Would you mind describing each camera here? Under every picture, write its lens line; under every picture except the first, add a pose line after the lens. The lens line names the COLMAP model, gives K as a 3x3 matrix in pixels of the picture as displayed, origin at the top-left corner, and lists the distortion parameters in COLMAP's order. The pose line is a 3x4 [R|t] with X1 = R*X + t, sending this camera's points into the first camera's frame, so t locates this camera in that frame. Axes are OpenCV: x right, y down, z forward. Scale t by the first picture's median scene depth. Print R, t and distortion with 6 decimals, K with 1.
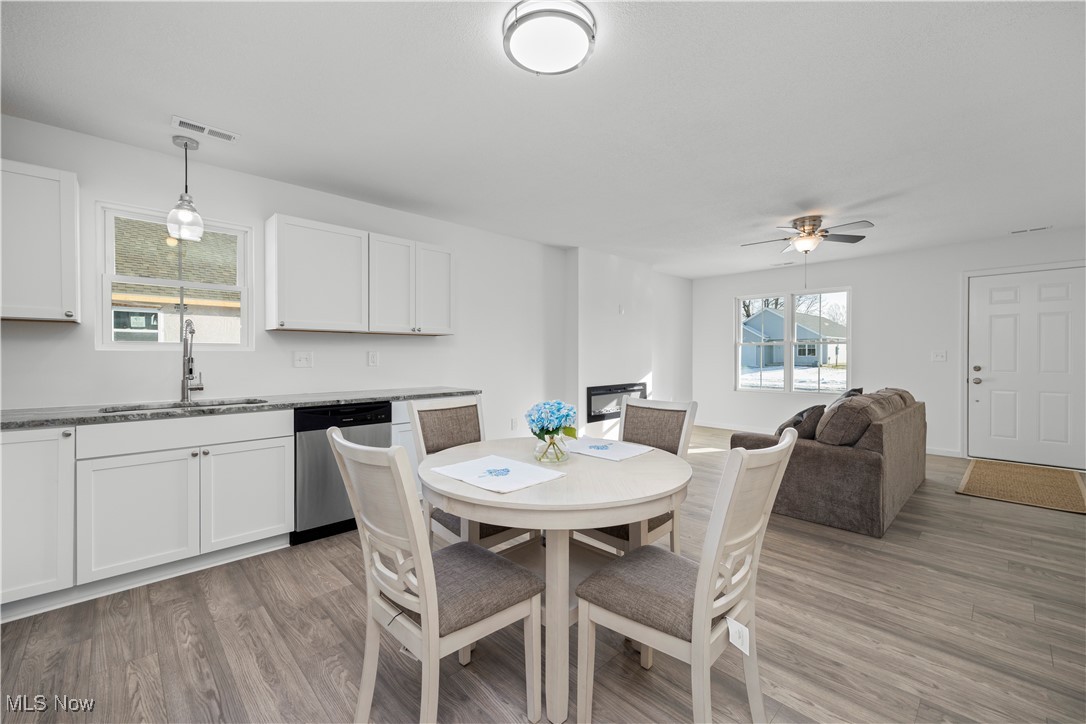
lens RADIAL K [[443.9, 0, 545.0], [0, 443.9, 361.3], [0, 0, 1]] dist [0.008098, -0.001810]
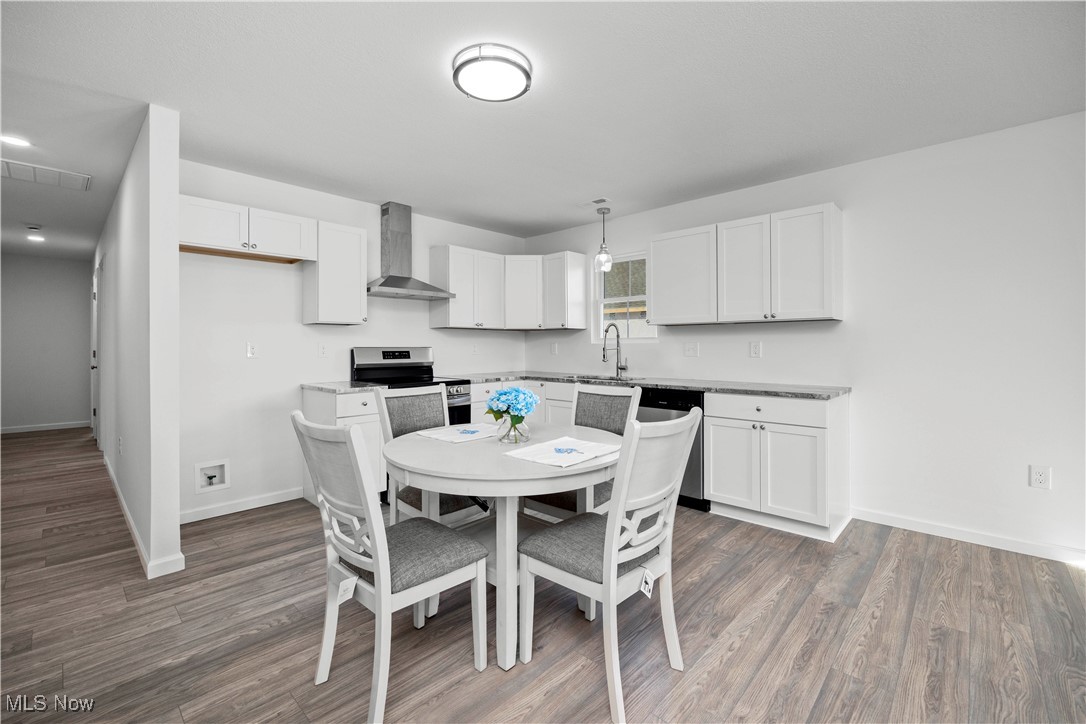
lens RADIAL K [[462.3, 0, 540.7], [0, 462.3, 347.3], [0, 0, 1]] dist [-0.014488, 0.000522]
pose [[0.046652, 0.001443, -0.998910, 0.802572], [-0.013729, 0.999905, 0.000804, -0.007545], [0.998817, 0.013676, 0.046667, 0.704169]]
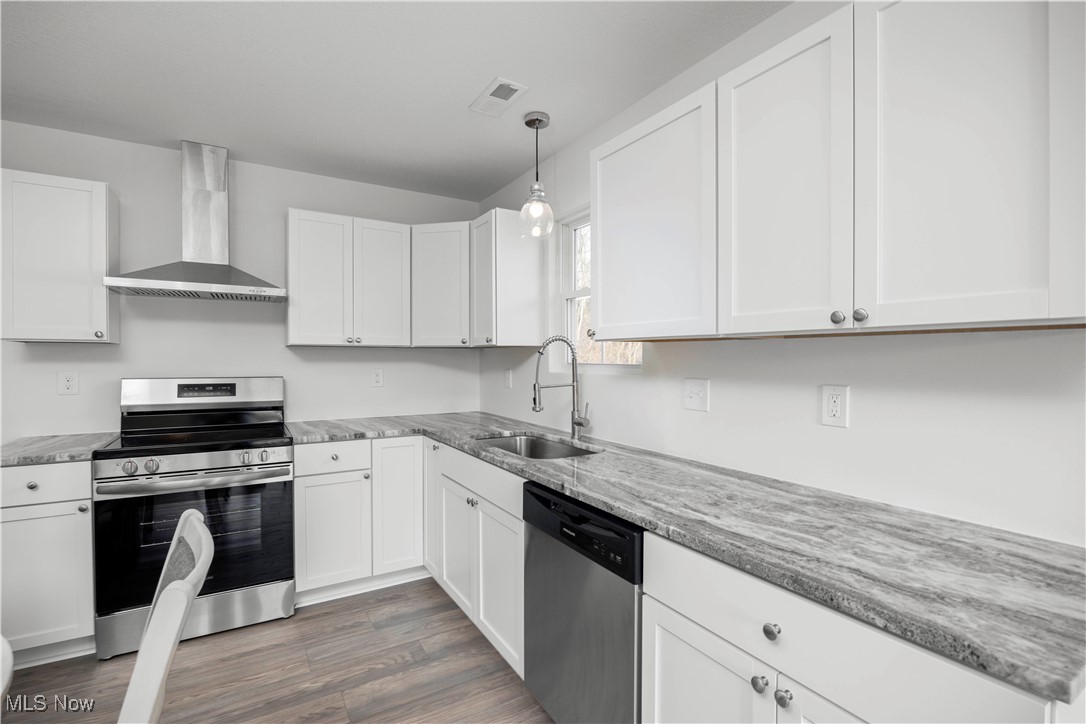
lens RADIAL K [[496.2, 0, 544.0], [0, 496.2, 366.4], [0, 0, 1]] dist [-0.017345, 0.000031]
pose [[-0.214219, 0.015969, -0.976655, 0.075663], [-0.019416, 0.999599, 0.020603, -0.058896], [0.976593, 0.023376, -0.213823, 1.206081]]
